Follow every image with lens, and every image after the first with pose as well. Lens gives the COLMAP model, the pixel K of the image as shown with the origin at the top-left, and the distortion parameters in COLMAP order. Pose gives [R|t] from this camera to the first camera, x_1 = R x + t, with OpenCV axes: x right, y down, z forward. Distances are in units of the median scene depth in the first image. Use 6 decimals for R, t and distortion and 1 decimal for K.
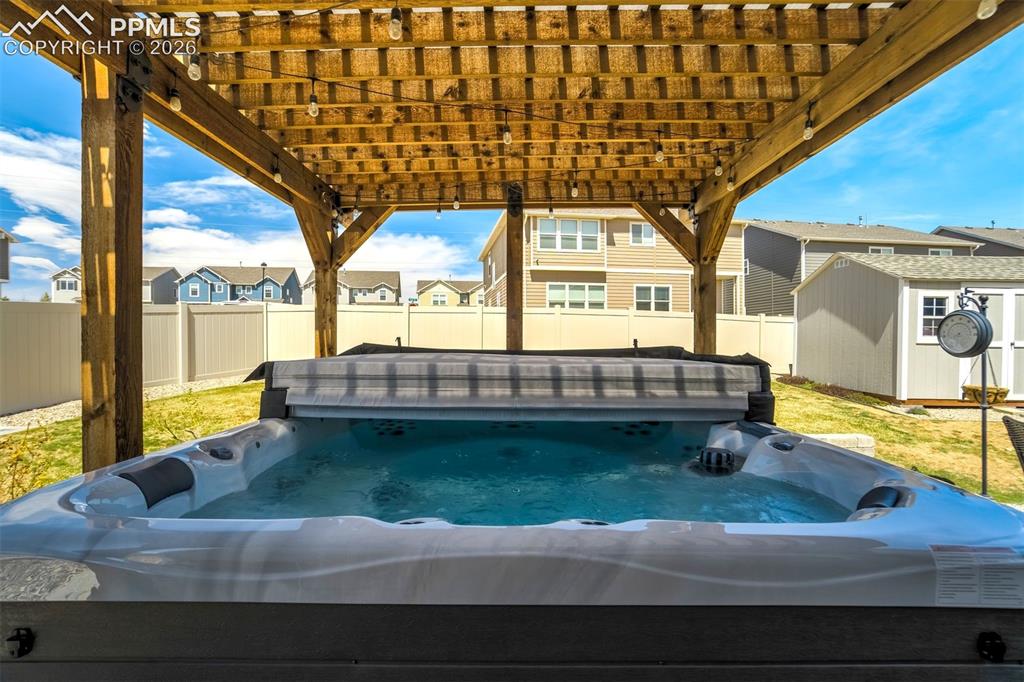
lens RADIAL K [[463.5, 0, 509.2], [0, 463.5, 345.6], [0, 0, 1]] dist [-0.037532, 0.000501]
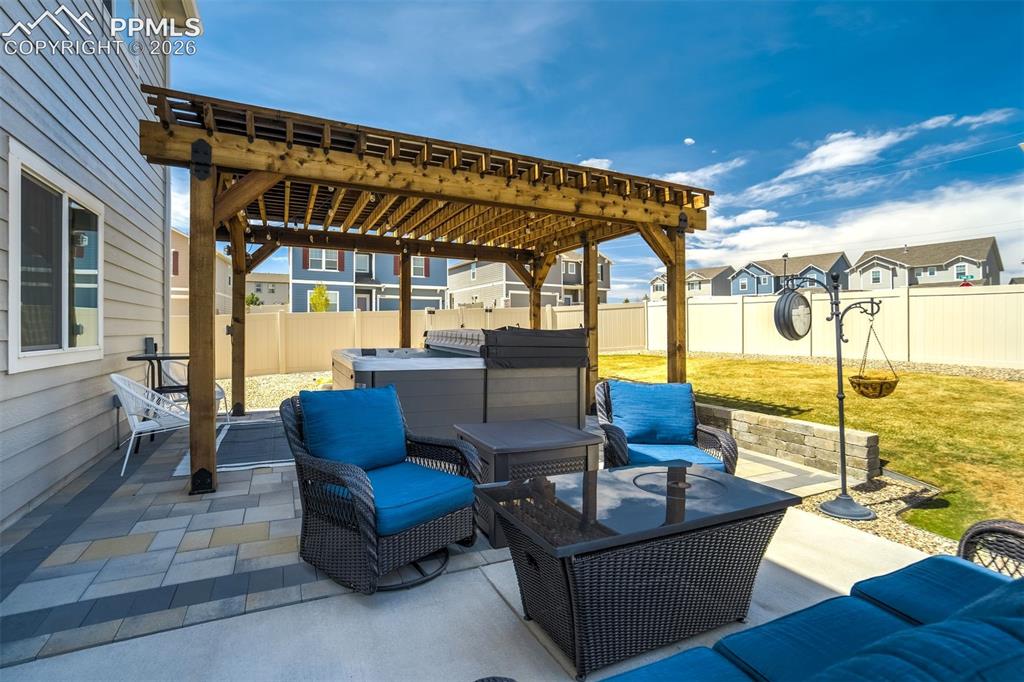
lens RADIAL K [[483.7, 0, 535.8], [0, 483.7, 315.8], [0, 0, 1]] dist [-0.000637, 0.000494]
pose [[0.456628, -0.019381, -0.889446, 0.141753], [-0.016790, 0.999397, -0.030396, 0.001806], [0.889499, 0.028813, 0.456027, -0.005610]]
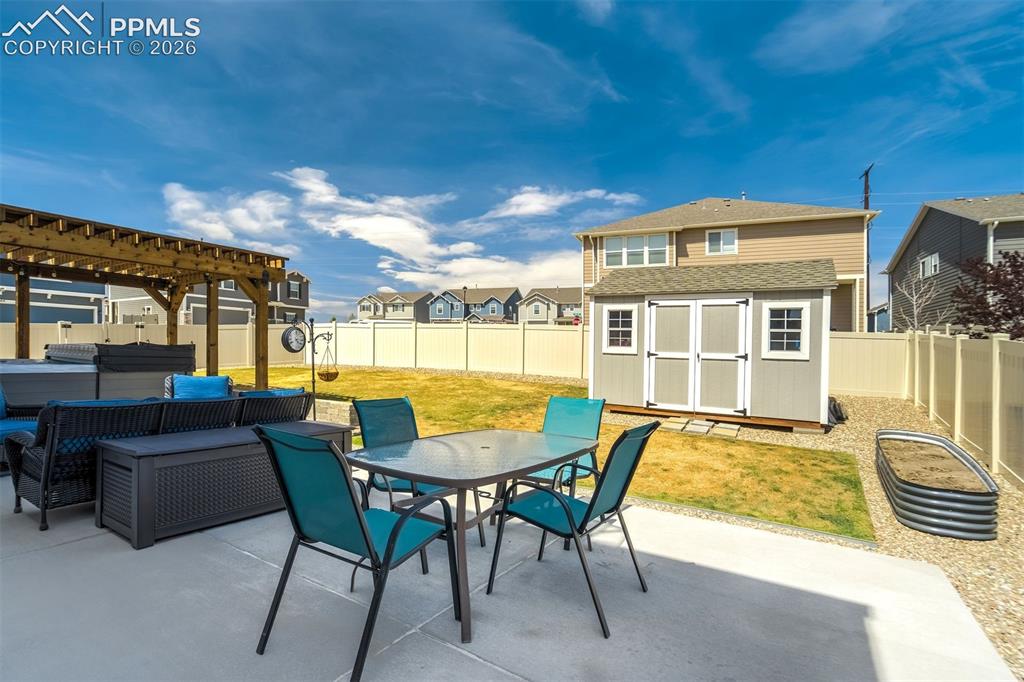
lens RADIAL K [[484.8, 0, 526.6], [0, 484.8, 357.5], [0, 0, 1]] dist [-0.067836, 0.031470]
pose [[0.846177, 0.027362, -0.532199, 0.244026], [-0.029588, 0.999553, 0.004345, 0.001300], [0.532080, 0.012070, 0.846608, -0.020244]]
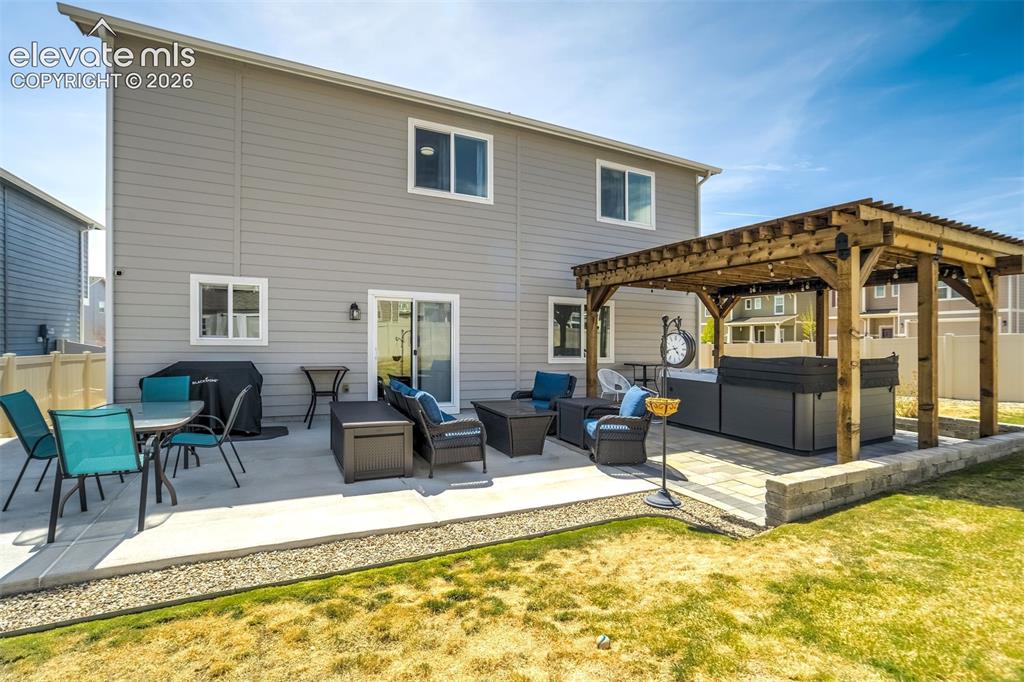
lens RADIAL K [[478.4, 0, 522.3], [0, 478.4, 339.4], [0, 0, 1]] dist [-0.017597, 0.001082]
pose [[-0.892709, -0.012275, -0.450467, 0.167468], [-0.019921, 0.999727, 0.012235, -0.004653], [0.450193, 0.019896, -0.892709, 0.163865]]
